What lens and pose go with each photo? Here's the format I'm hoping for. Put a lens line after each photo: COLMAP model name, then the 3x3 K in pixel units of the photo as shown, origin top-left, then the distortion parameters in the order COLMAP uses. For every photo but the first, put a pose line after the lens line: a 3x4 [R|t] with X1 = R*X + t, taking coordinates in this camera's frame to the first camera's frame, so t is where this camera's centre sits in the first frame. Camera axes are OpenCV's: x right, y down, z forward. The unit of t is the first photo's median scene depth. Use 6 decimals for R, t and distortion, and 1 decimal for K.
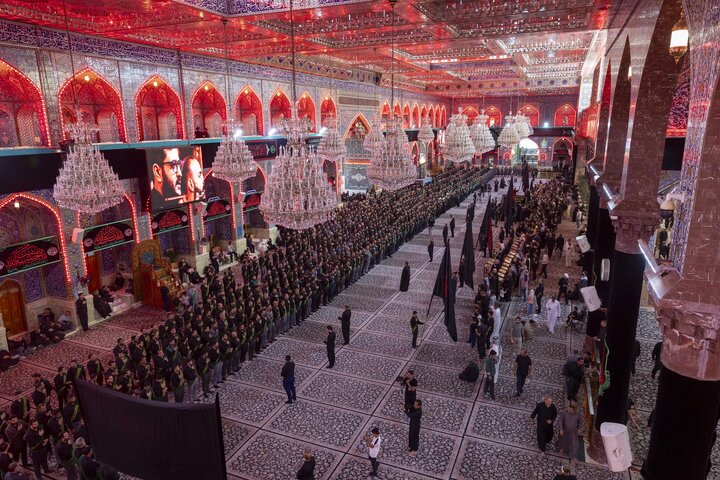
lens RADIAL K [[487.8, 0, 360.0], [0, 487.8, 240.0], [0, 0, 1]] dist [0.003852, 0.002795]
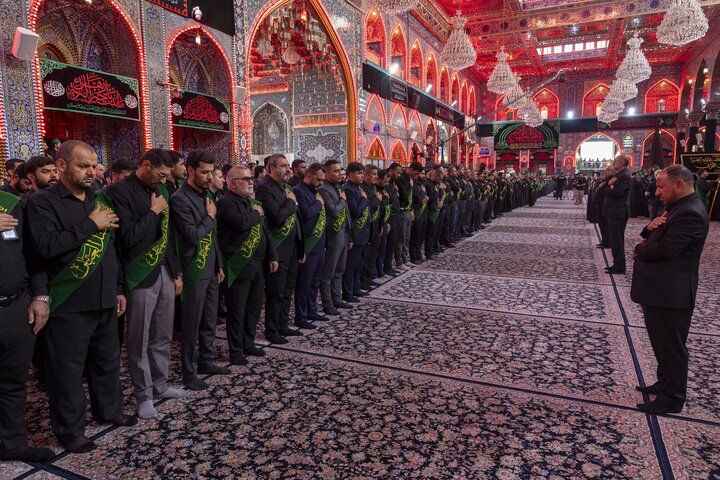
lens RADIAL K [[487.8, 0, 360.0], [0, 487.8, 240.0], [0, 0, 1]] dist [0.003852, 0.002795]
pose [[0.999647, 0.000831, -0.026564, 0.060374], [-0.003732, 0.993996, -0.109356, 0.015484], [0.026314, 0.109417, 0.993648, 0.619624]]
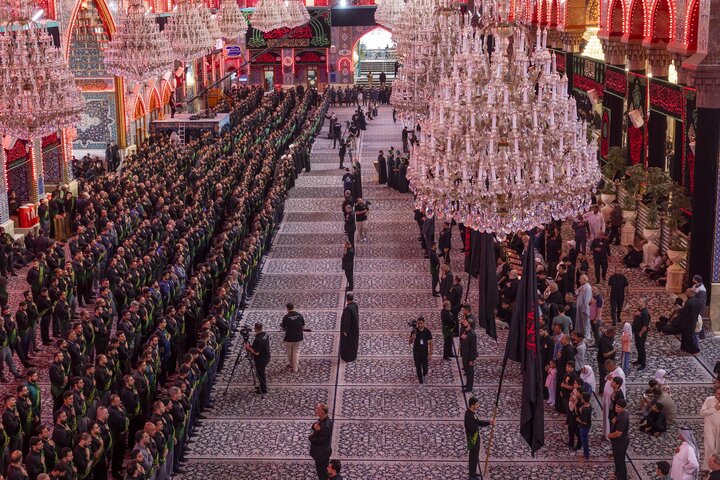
lens RADIAL K [[1006.1, 0, 360.0], [0, 1006.1, 240.0], [0, 0, 1]] dist [-0.003927, -0.010408]
pose [[0.928978, -0.096856, 0.357238, -0.127897], [0.098575, 0.995039, 0.013441, -0.010526], [-0.356768, 0.022728, 0.933917, 0.065549]]
